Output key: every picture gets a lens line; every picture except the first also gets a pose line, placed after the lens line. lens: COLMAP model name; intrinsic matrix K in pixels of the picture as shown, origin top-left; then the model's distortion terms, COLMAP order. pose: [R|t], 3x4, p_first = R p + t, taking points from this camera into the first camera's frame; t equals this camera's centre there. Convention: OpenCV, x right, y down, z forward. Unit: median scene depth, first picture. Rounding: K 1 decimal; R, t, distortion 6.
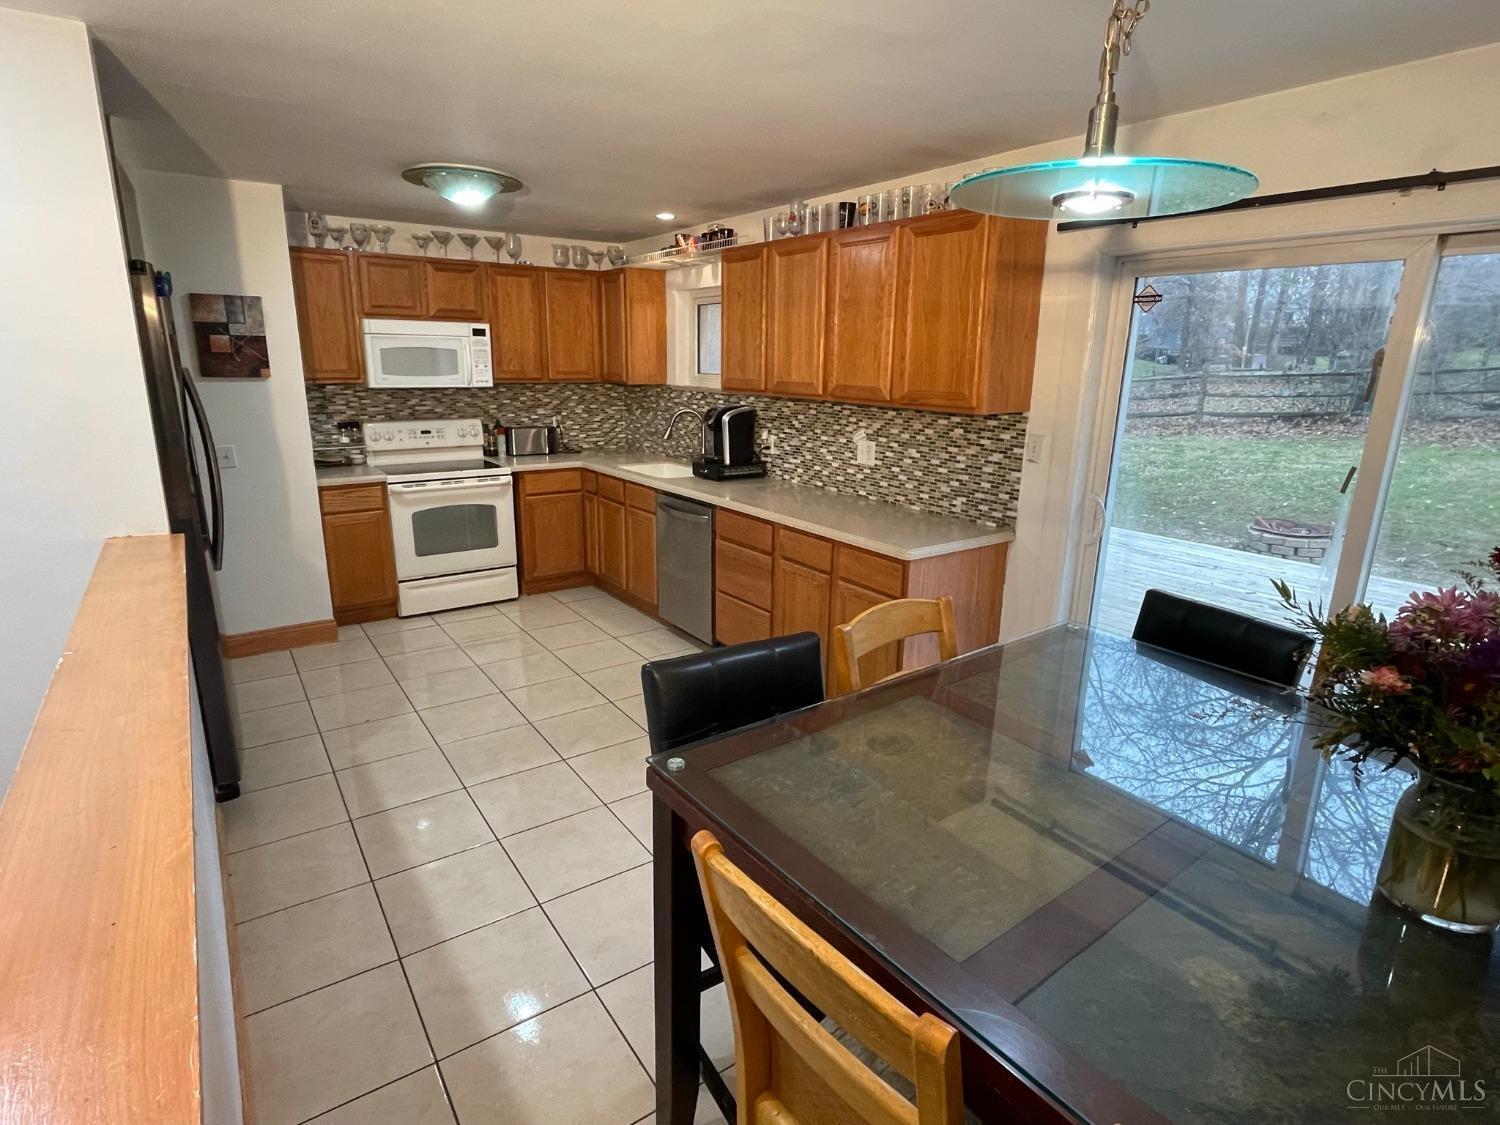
lens RADIAL K [[786.2, 0, 754.4], [0, 786.2, 565.7], [0, 0, 1]] dist [-0.001136, 0.000508]
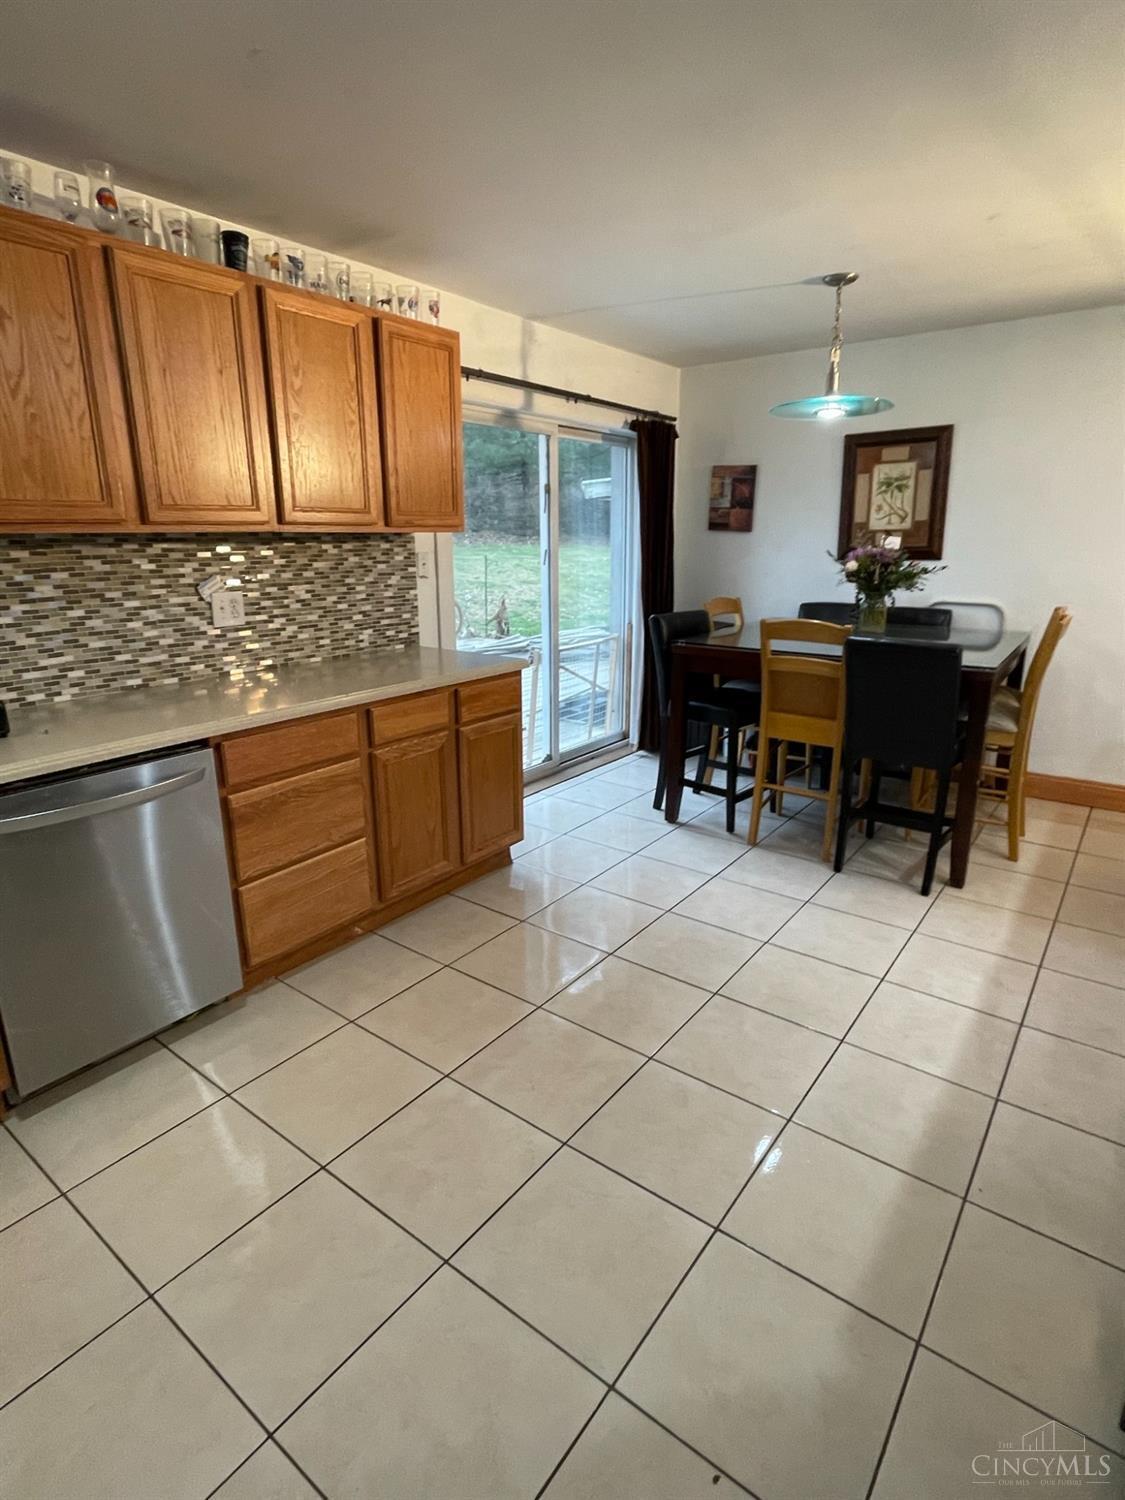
lens RADIAL K [[786.2, 0, 565.9], [0, 786.2, 738.8], [0, 0, 1]] dist [-0.001136, 0.000508]
pose [[-0.307859, -0.248971, 0.918279, -0.700463], [0.253569, 0.908776, 0.331405, -0.218141], [-0.917020, 0.334873, -0.216643, 1.023516]]
